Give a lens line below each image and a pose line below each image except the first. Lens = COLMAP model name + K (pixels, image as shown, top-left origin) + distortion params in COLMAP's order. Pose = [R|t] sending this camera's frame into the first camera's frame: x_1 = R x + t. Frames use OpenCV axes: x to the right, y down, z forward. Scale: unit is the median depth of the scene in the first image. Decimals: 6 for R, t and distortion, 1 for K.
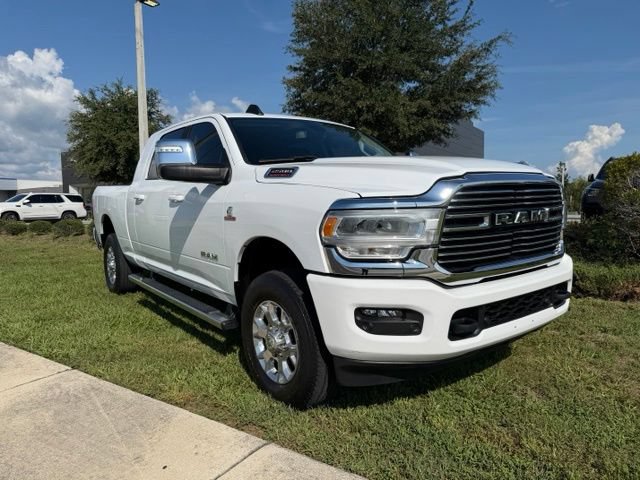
lens RADIAL K [[459.1, 0, 317.5], [0, 459.1, 235.0], [0, 0, 1]] dist [0.051072, -0.062123]
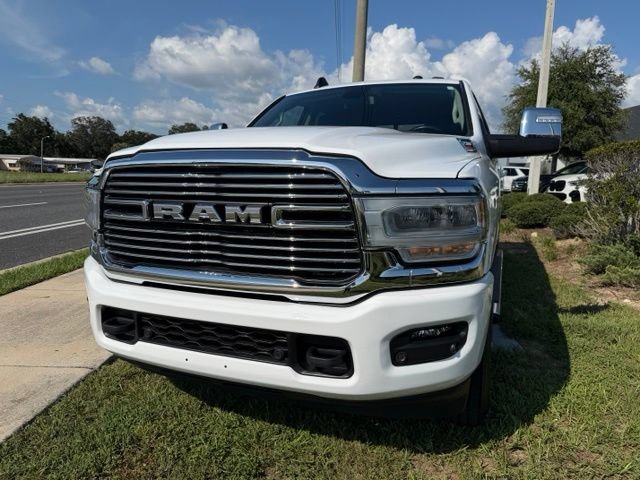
lens RADIAL K [[462.0, 0, 316.3], [0, 462.0, 238.6], [0, 0, 1]] dist [0.023505, -0.028987]
pose [[0.517931, 0.147439, -0.842620, 0.923416], [-0.093777, 0.988884, 0.115390, -0.079781], [0.850267, 0.019254, 0.526000, 0.638892]]
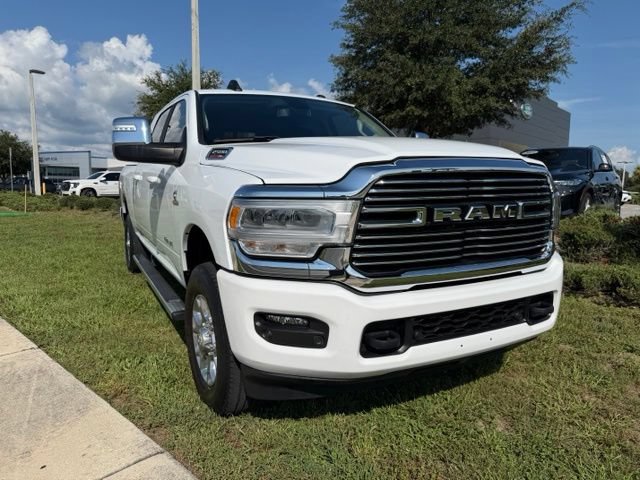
lens RADIAL K [[462.0, 0, 316.3], [0, 462.0, 238.6], [0, 0, 1]] dist [0.023505, -0.028987]
pose [[0.986801, 0.042207, -0.156338, 0.239514], [-0.035432, 0.998319, 0.045875, -0.017131], [0.158011, -0.039730, 0.986638, 0.122382]]
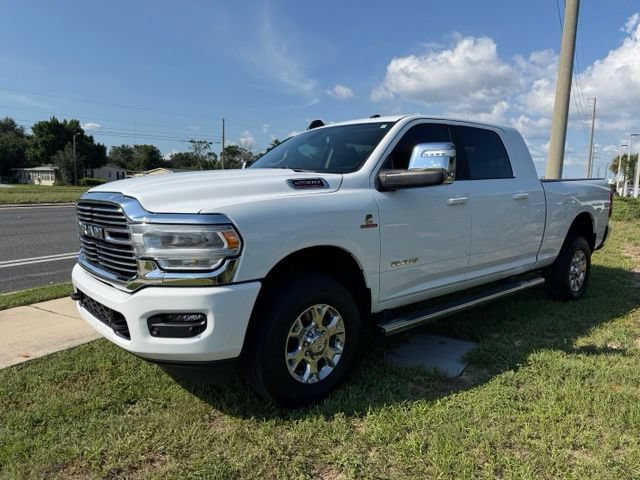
lens RADIAL K [[460.0, 0, 319.7], [0, 460.0, 240.3], [0, 0, 1]] dist [0.036349, -0.042147]
pose [[0.067242, 0.140625, -0.987777, 1.341651], [-0.085777, 0.987167, 0.134699, -0.182157], [0.994043, 0.075671, 0.078441, 1.220372]]
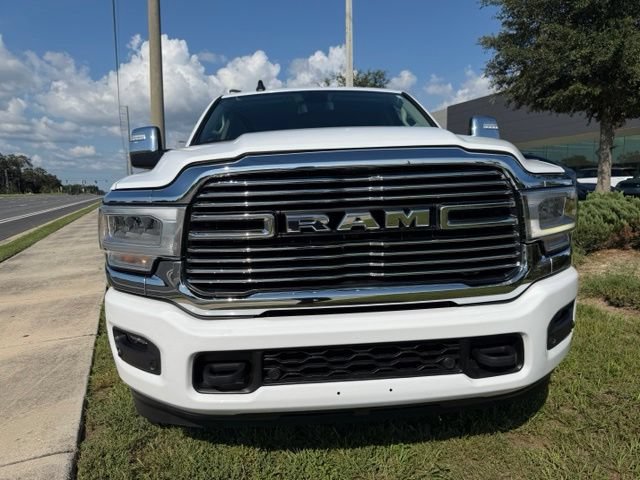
lens RADIAL K [[462.0, 0, 316.3], [0, 462.0, 238.6], [0, 0, 1]] dist [0.023505, -0.028987]
pose [[0.840694, 0.061326, -0.538027, 0.598188], [-0.032973, 0.997520, 0.062179, -0.042734], [0.540506, -0.034533, 0.840631, 0.371745]]
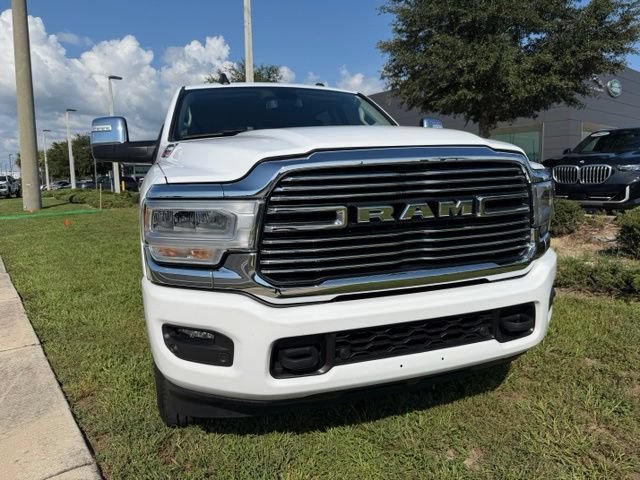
lens RADIAL K [[464.4, 0, 315.3], [0, 464.4, 231.1], [0, 0, 1]] dist [0.008916, -0.009618]
pose [[0.948895, 0.034594, -0.313691, 0.424221], [-0.019070, 0.998443, 0.052423, -0.034789], [0.315016, -0.043762, 0.948077, 0.238386]]
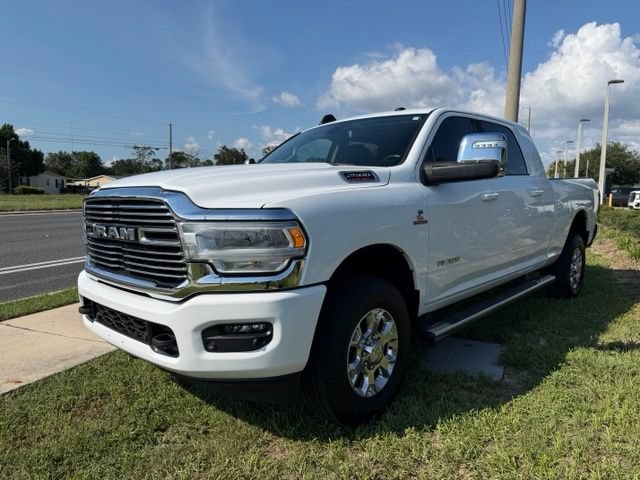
lens RADIAL K [[462.0, 0, 316.3], [0, 462.0, 238.6], [0, 0, 1]] dist [0.023505, -0.028987]
pose [[0.172963, 0.119605, -0.977639, 1.234487], [-0.078492, 0.991116, 0.107367, -0.138129], [0.981796, 0.058167, 0.180814, 1.028500]]
